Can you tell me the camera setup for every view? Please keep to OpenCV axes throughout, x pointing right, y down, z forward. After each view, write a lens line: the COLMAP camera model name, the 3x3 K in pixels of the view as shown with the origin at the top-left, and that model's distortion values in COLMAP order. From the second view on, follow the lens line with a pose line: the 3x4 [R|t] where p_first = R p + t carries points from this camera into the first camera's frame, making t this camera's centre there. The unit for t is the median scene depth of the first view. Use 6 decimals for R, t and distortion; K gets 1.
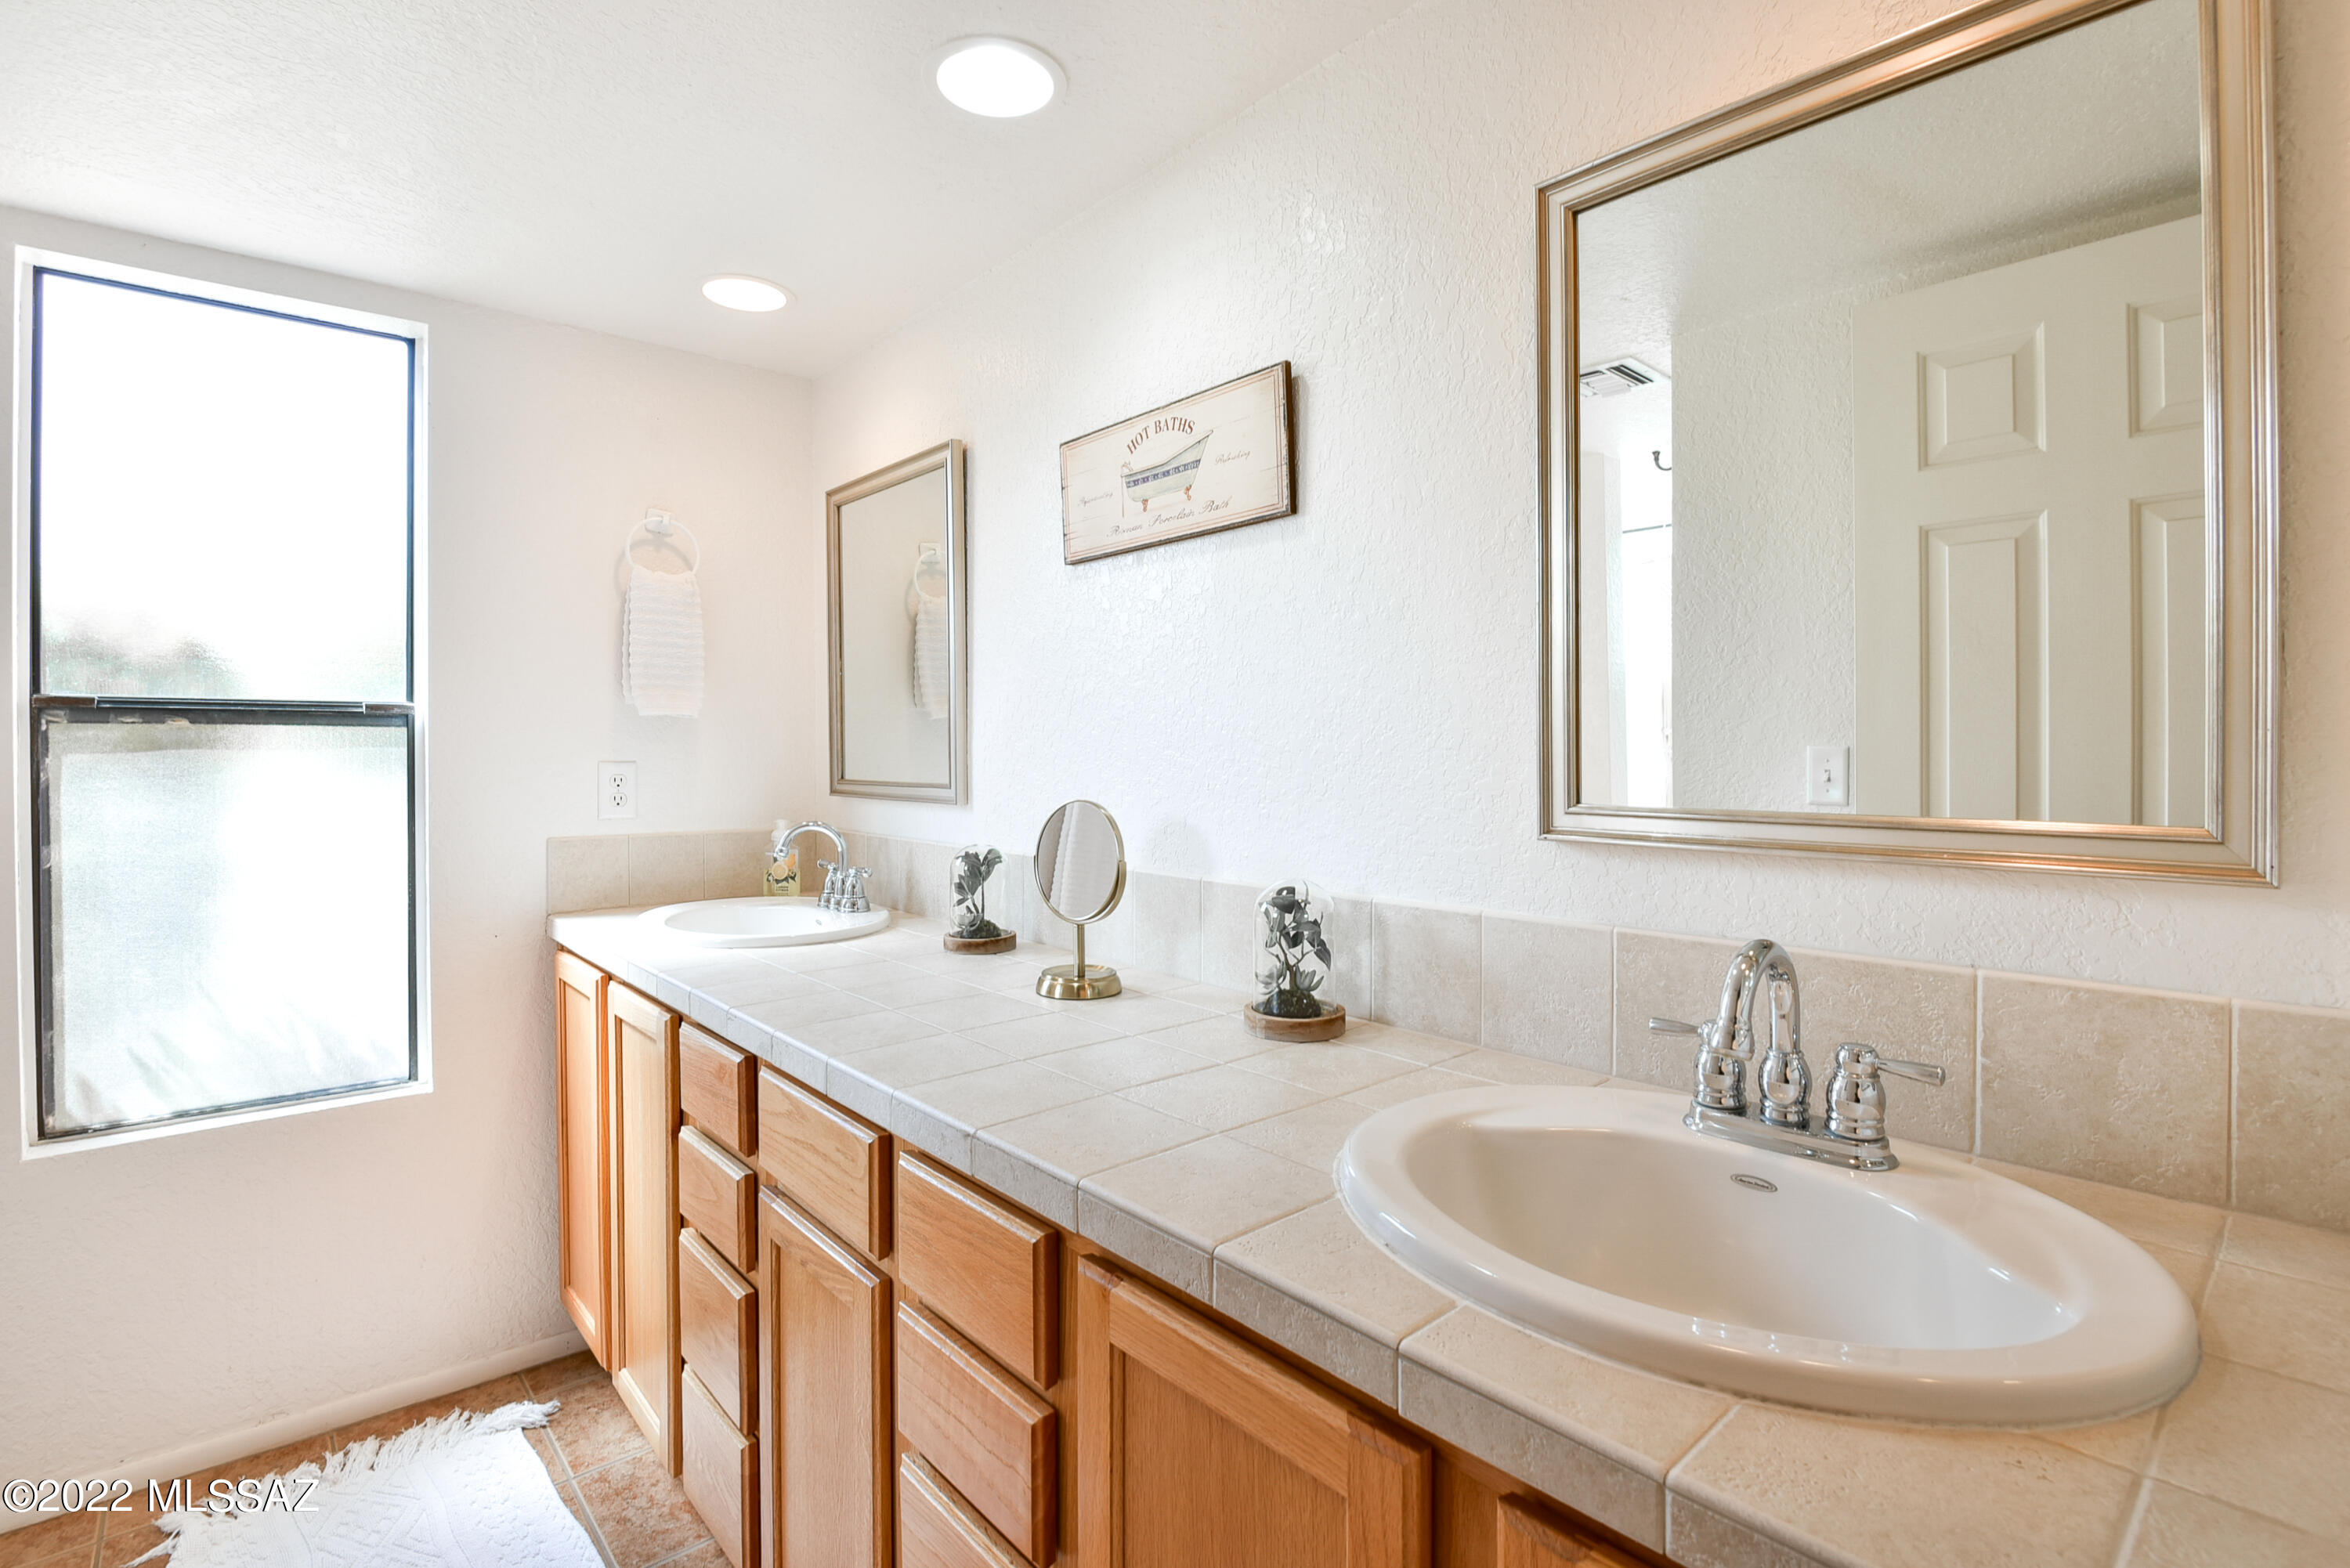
lens RADIAL K [[1116.3, 0, 1222.8], [0, 1116.3, 761.9], [0, 0, 1]] dist [-0.012294, -0.004320]
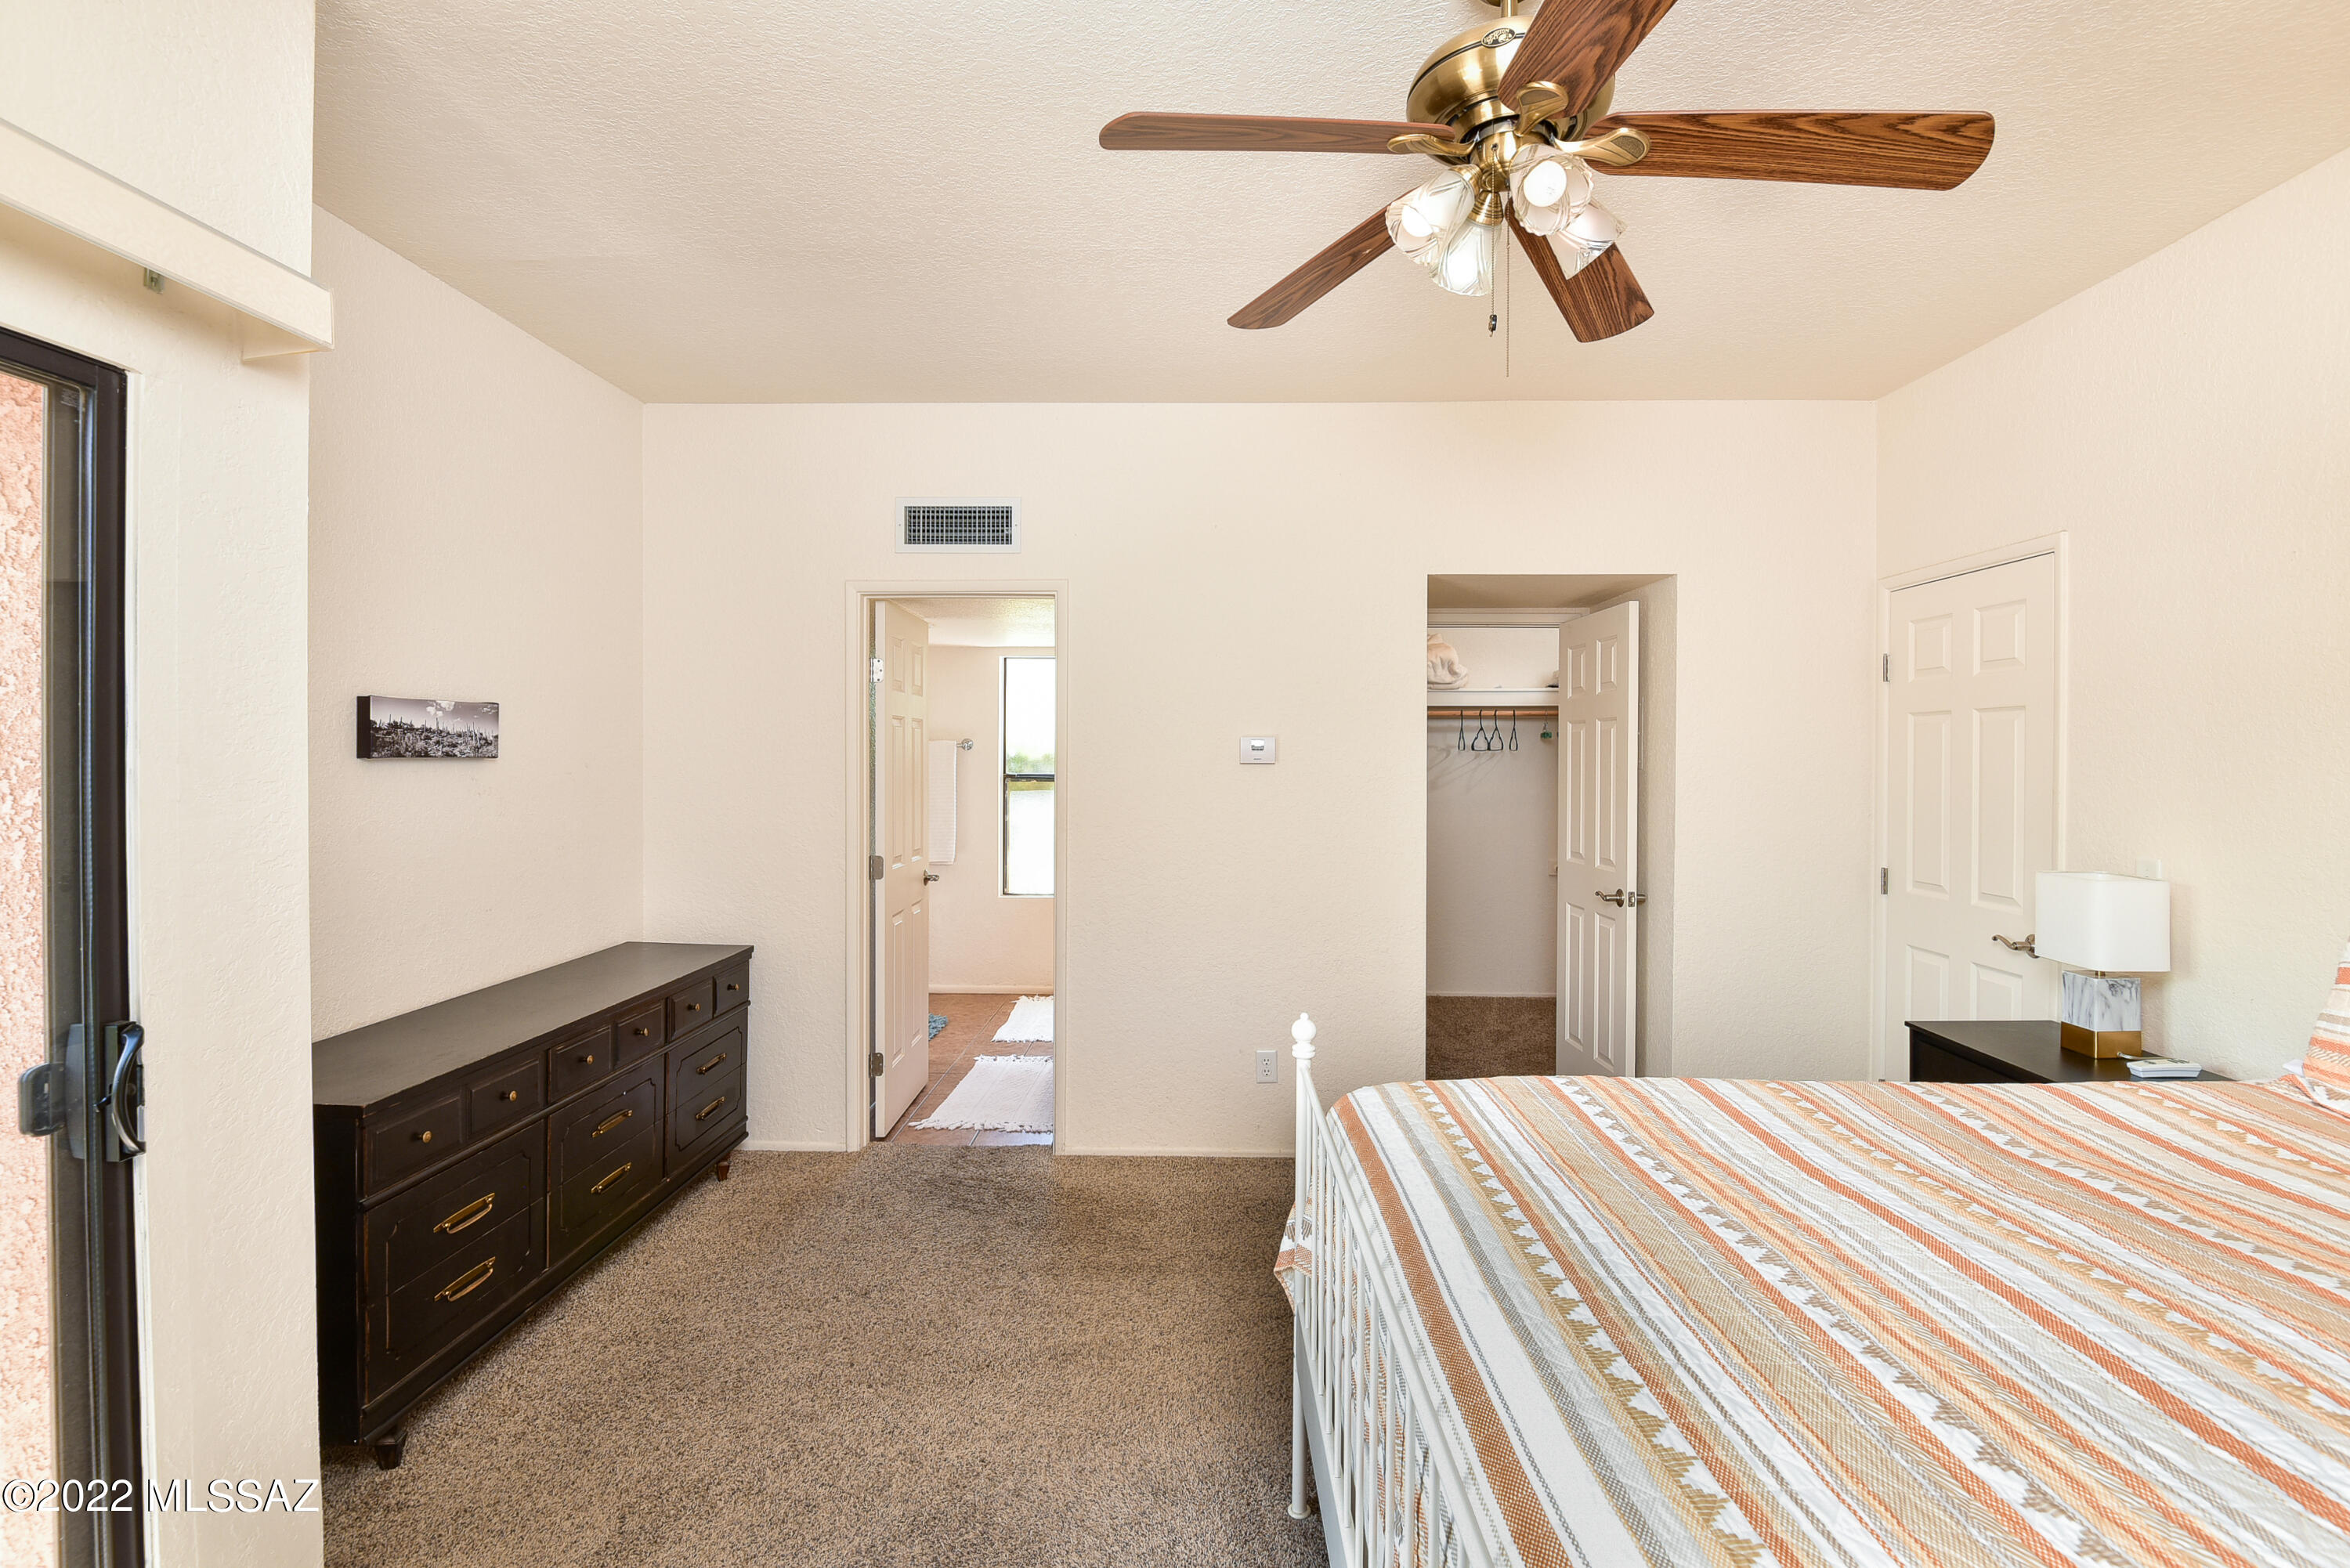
lens RADIAL K [[1116.3, 0, 1175.0], [0, 1116.3, 767.5], [0, 0, 1]] dist [-0.012294, -0.004320]
pose [[0.731187, 0.018984, -0.681913, 1.941772], [-0.018648, 0.999795, 0.007839, -0.128283], [0.681922, 0.006984, 0.731391, -1.385786]]
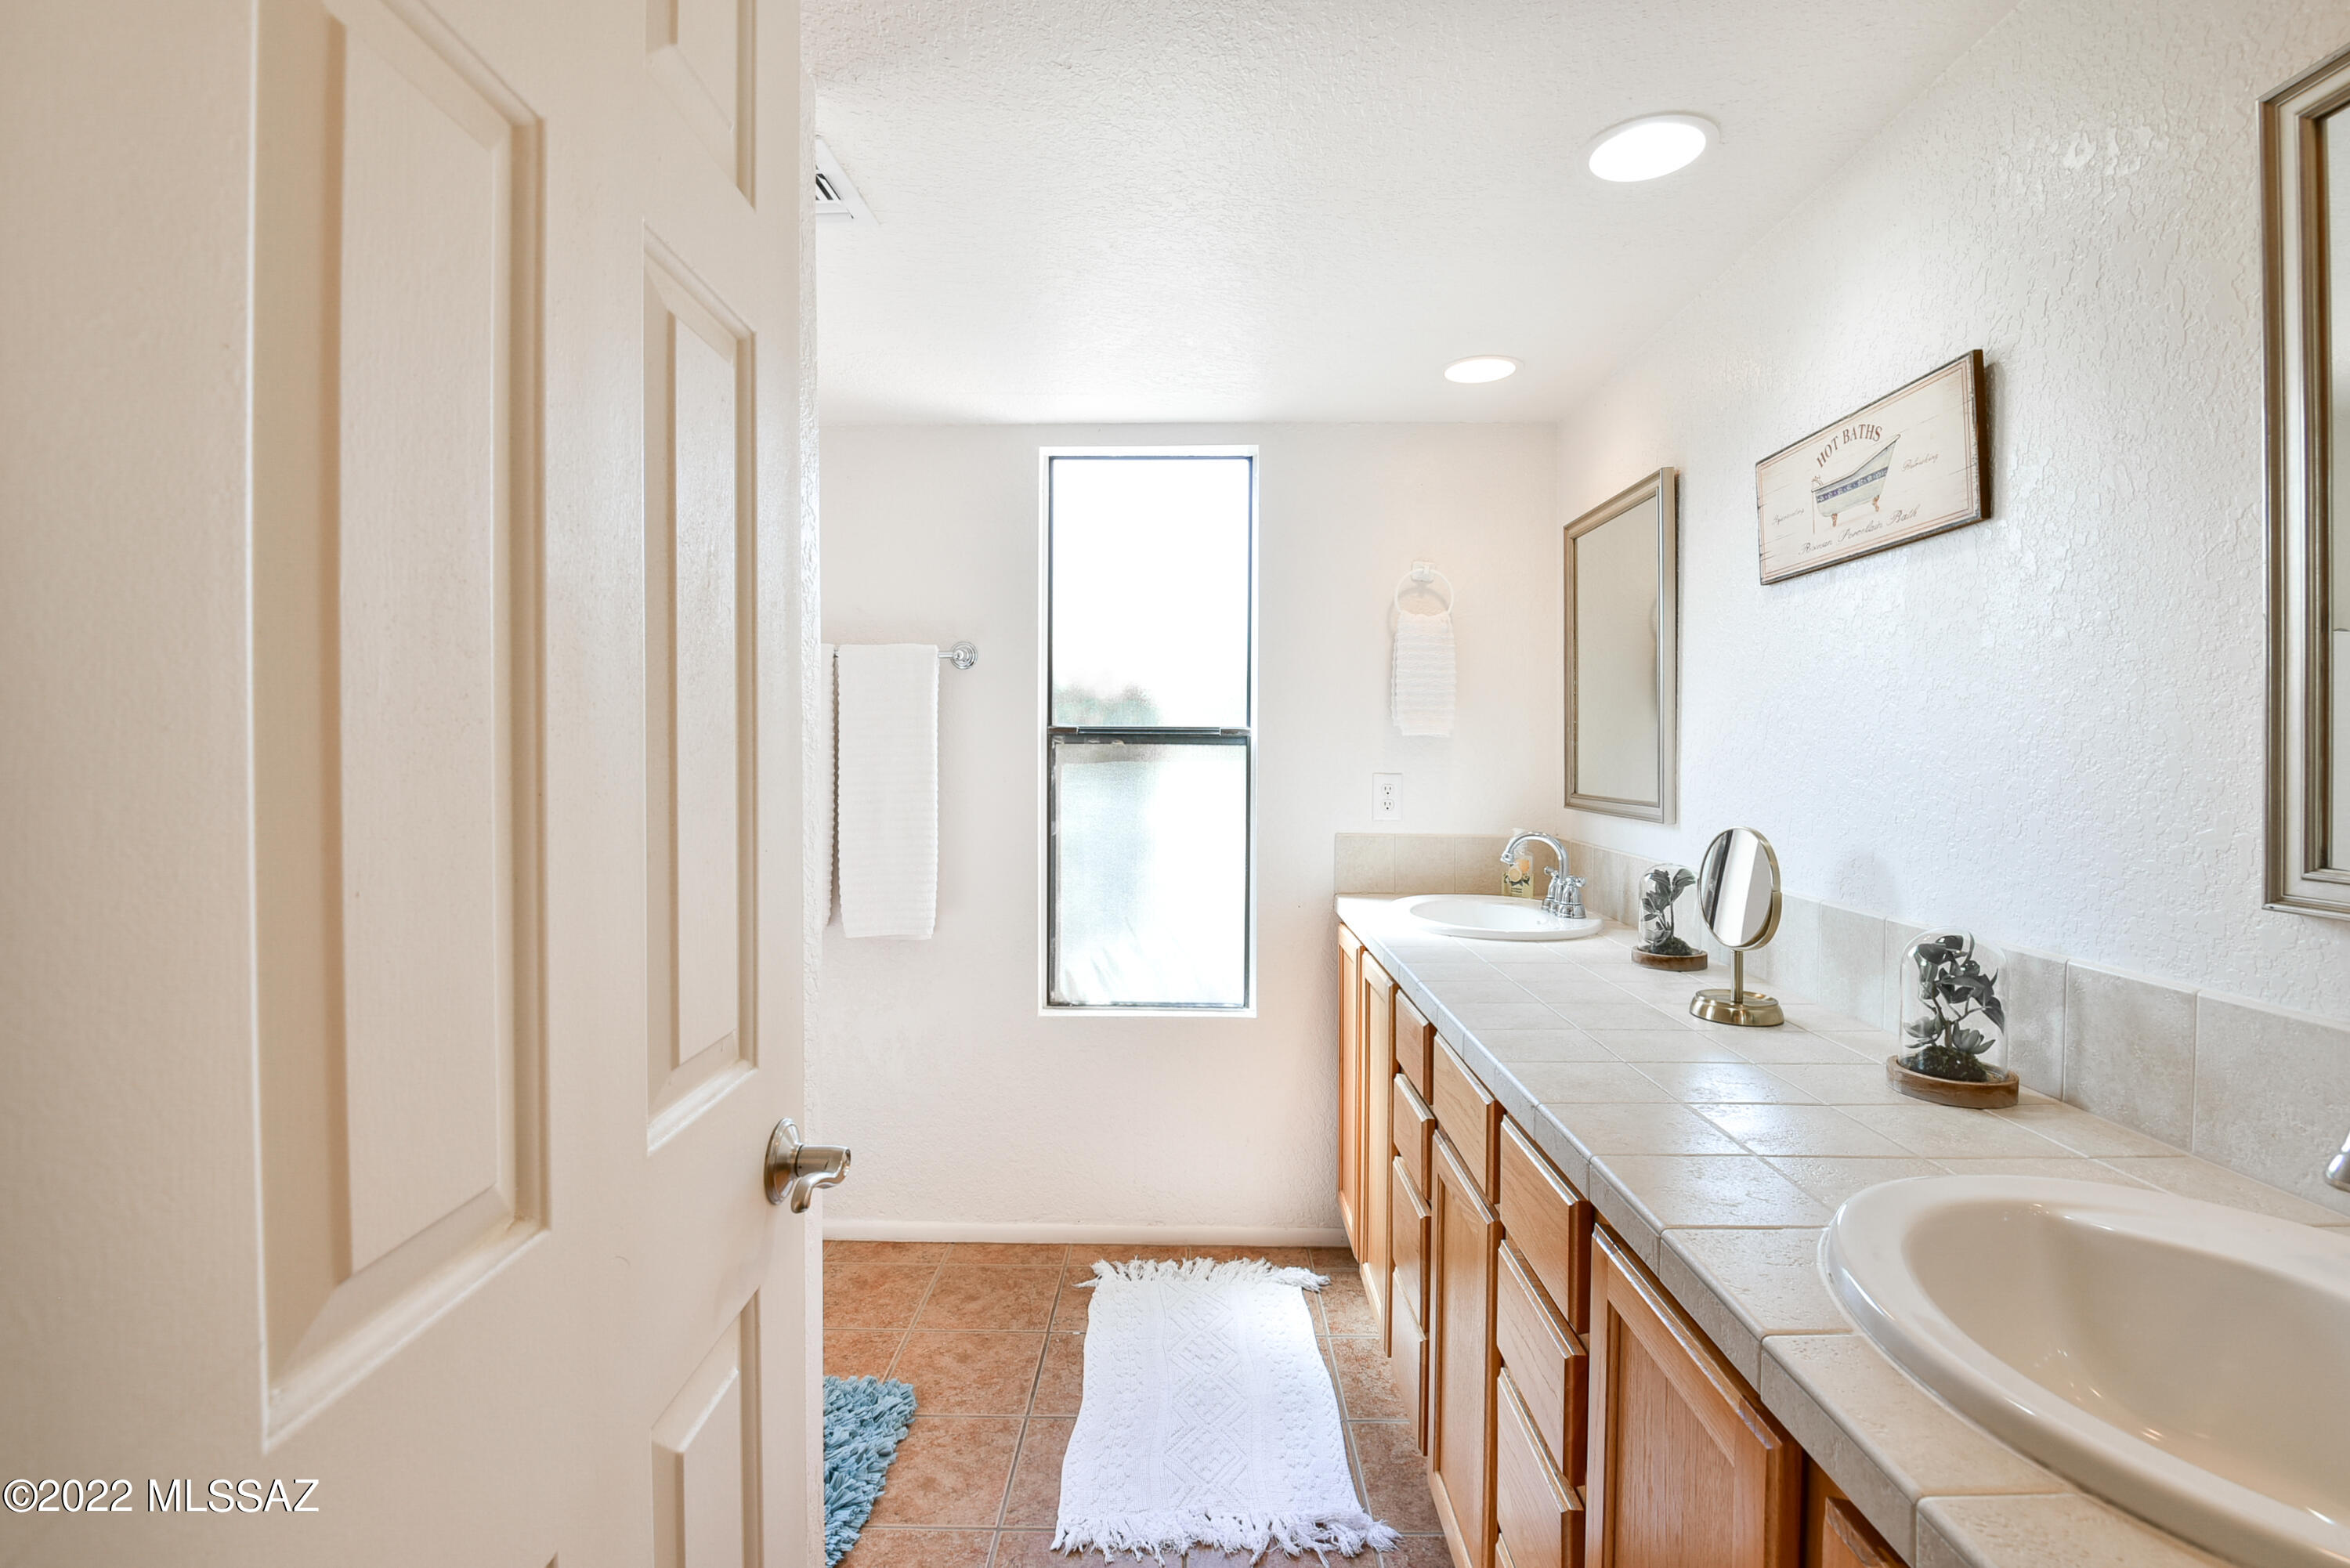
lens RADIAL K [[1116.3, 0, 1172.5], [0, 1116.3, 783.8], [0, 0, 1]] dist [-0.012294, -0.004320]
pose [[0.733270, 0.026253, -0.679431, 0.158539], [-0.015969, 0.999644, 0.021392, -0.016195], [0.679750, -0.004836, 0.733428, -0.074167]]
